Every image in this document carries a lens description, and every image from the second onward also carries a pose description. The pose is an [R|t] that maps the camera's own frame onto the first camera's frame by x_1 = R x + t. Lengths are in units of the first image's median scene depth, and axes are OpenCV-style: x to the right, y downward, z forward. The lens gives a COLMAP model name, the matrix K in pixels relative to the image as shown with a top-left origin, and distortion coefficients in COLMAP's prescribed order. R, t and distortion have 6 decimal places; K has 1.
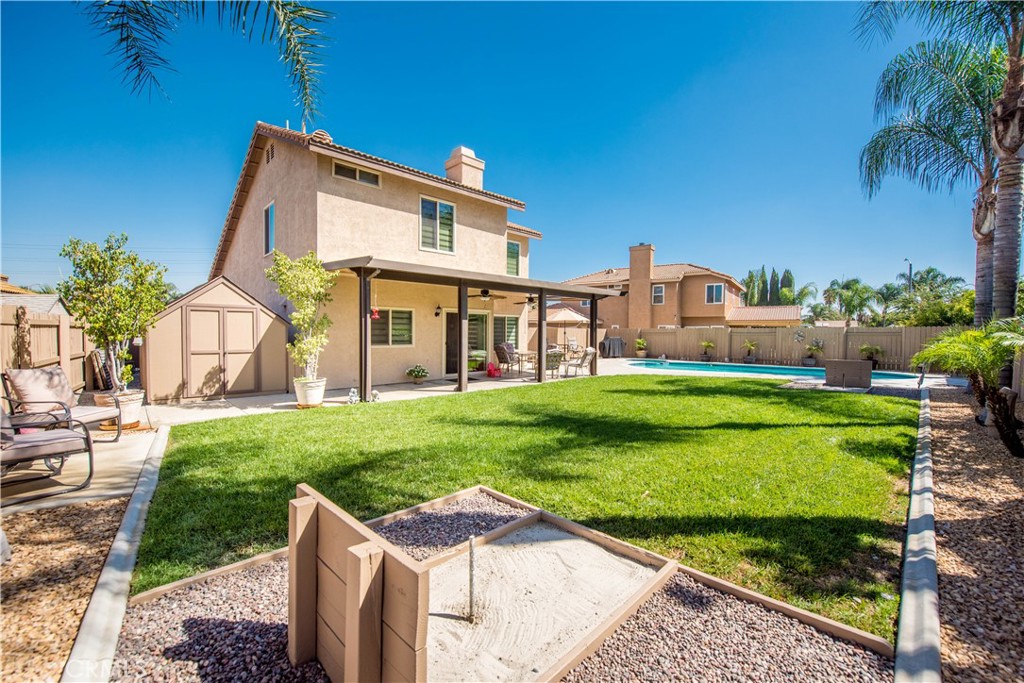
lens RADIAL K [[422.8, 0, 515.7], [0, 422.8, 334.4], [0, 0, 1]] dist [0.000131, -0.000064]
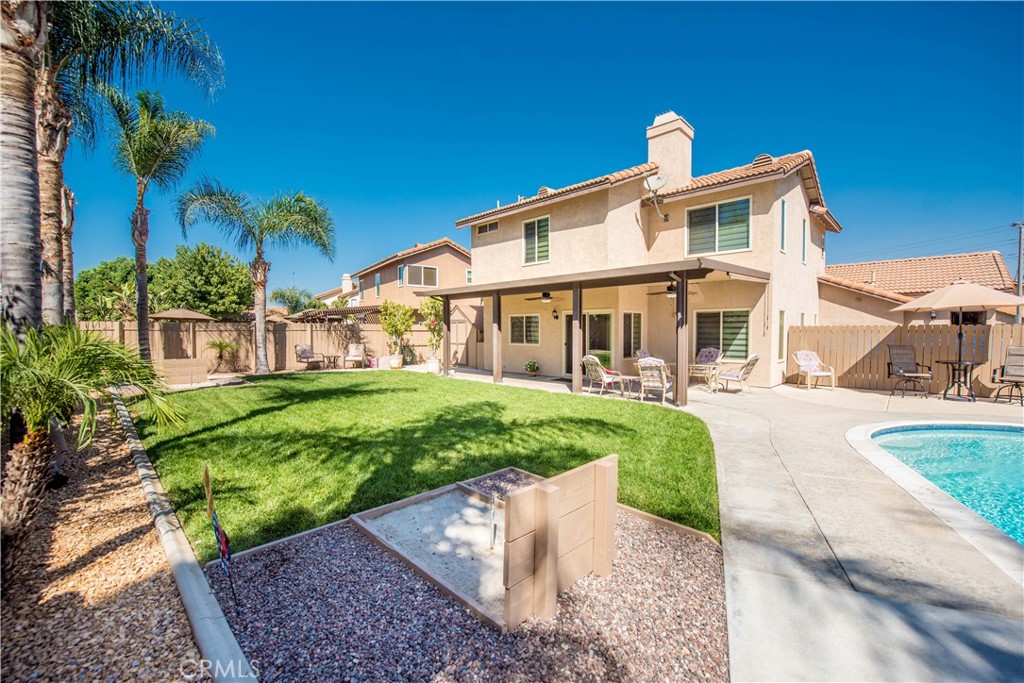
lens RADIAL K [[422.8, 0, 515.8], [0, 422.8, 344.6], [0, 0, 1]] dist [0.000131, -0.000064]
pose [[0.015385, 0.025373, -0.999560, 0.953432], [-0.006906, 0.999657, 0.025269, -0.003839], [0.999858, 0.006514, 0.015555, 0.912952]]
